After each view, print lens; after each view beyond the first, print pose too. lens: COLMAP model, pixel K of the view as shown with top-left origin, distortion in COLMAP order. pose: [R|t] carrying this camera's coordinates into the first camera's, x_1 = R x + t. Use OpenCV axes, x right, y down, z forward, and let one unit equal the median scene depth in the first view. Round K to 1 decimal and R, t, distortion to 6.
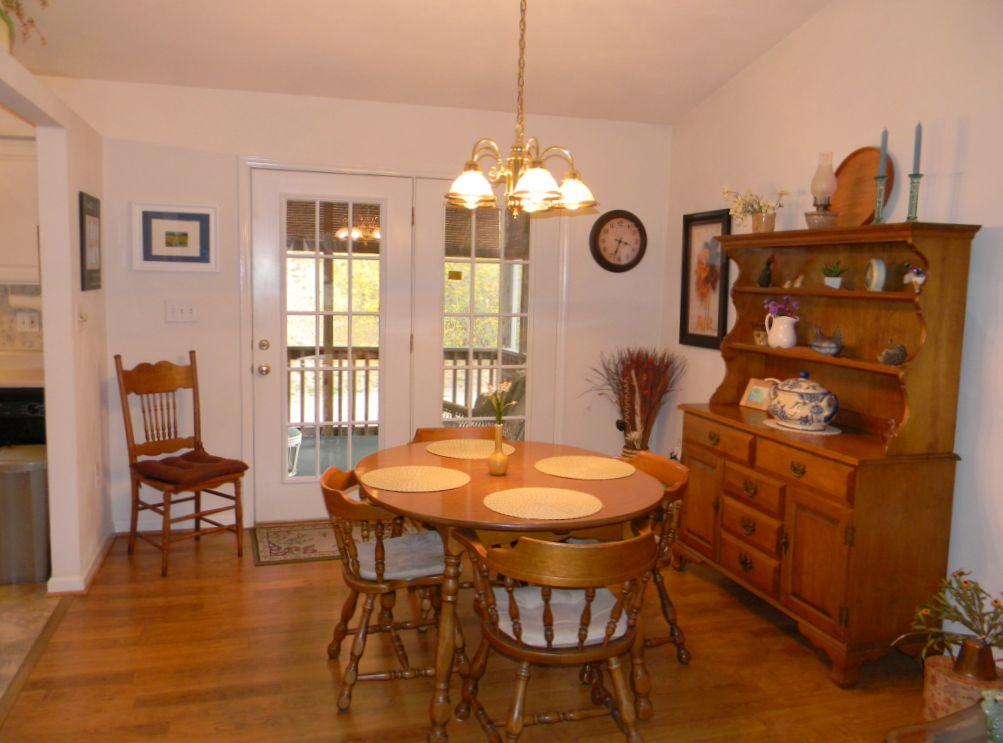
lens RADIAL K [[833.4, 0, 500.5], [0, 833.4, 369.6], [0, 0, 1]] dist [0.008618, -0.016166]
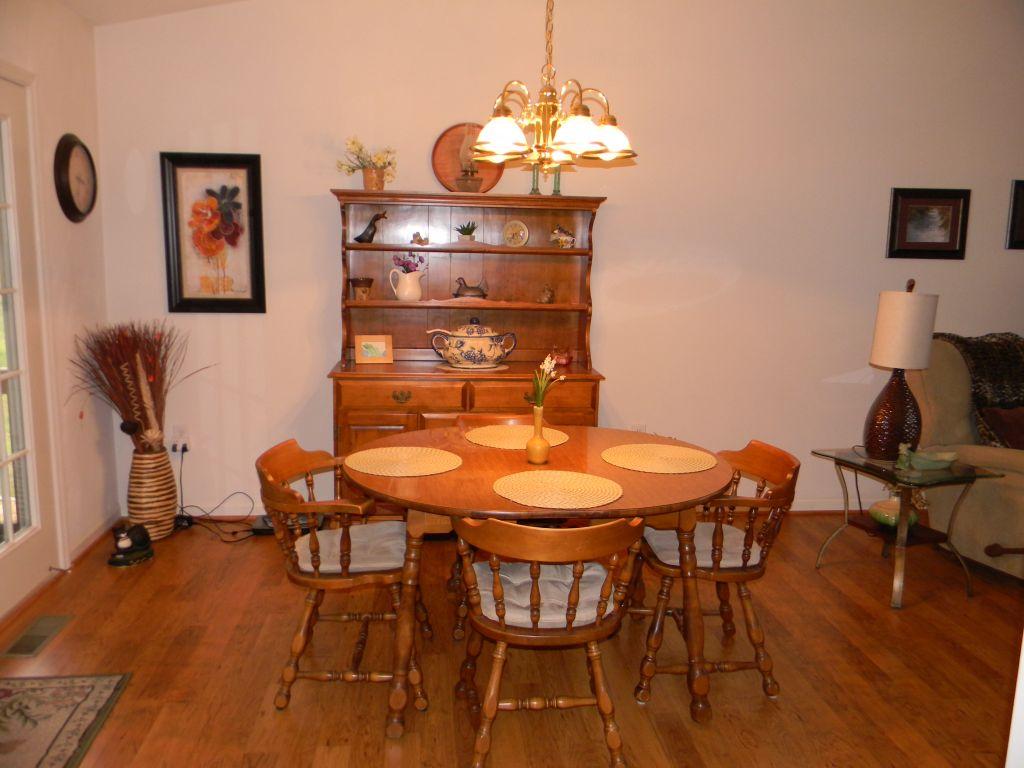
lens RADIAL K [[830.2, 0, 512.6], [0, 830.2, 385.1], [0, 0, 1]] dist [0.009547, -0.016948]
pose [[0.193689, -0.187311, 0.963016, -0.751778], [0.091932, 0.980750, 0.172270, -0.101261], [-0.976746, 0.055165, 0.207180, 0.725031]]
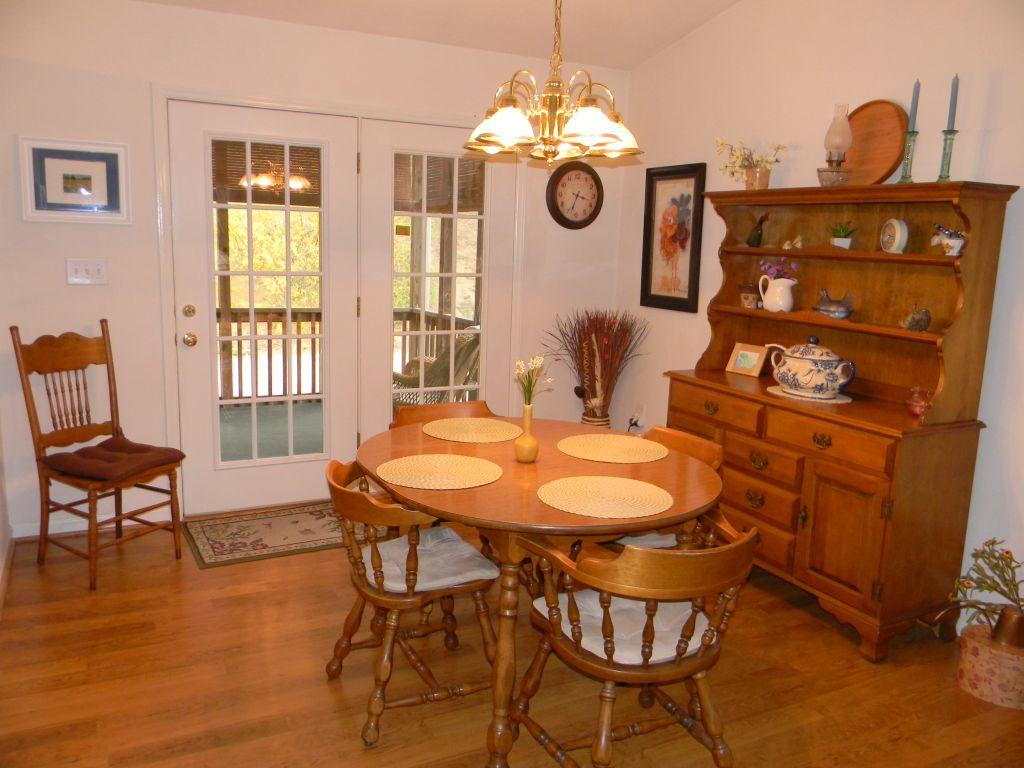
lens RADIAL K [[830.2, 0, 513.2], [0, 830.2, 383.6], [0, 0, 1]] dist [0.009547, -0.016948]
pose [[0.982102, -0.024836, 0.186705, -0.155888], [0.011339, 0.997267, 0.073012, -0.018288], [-0.188008, -0.069588, 0.979699, 0.128071]]
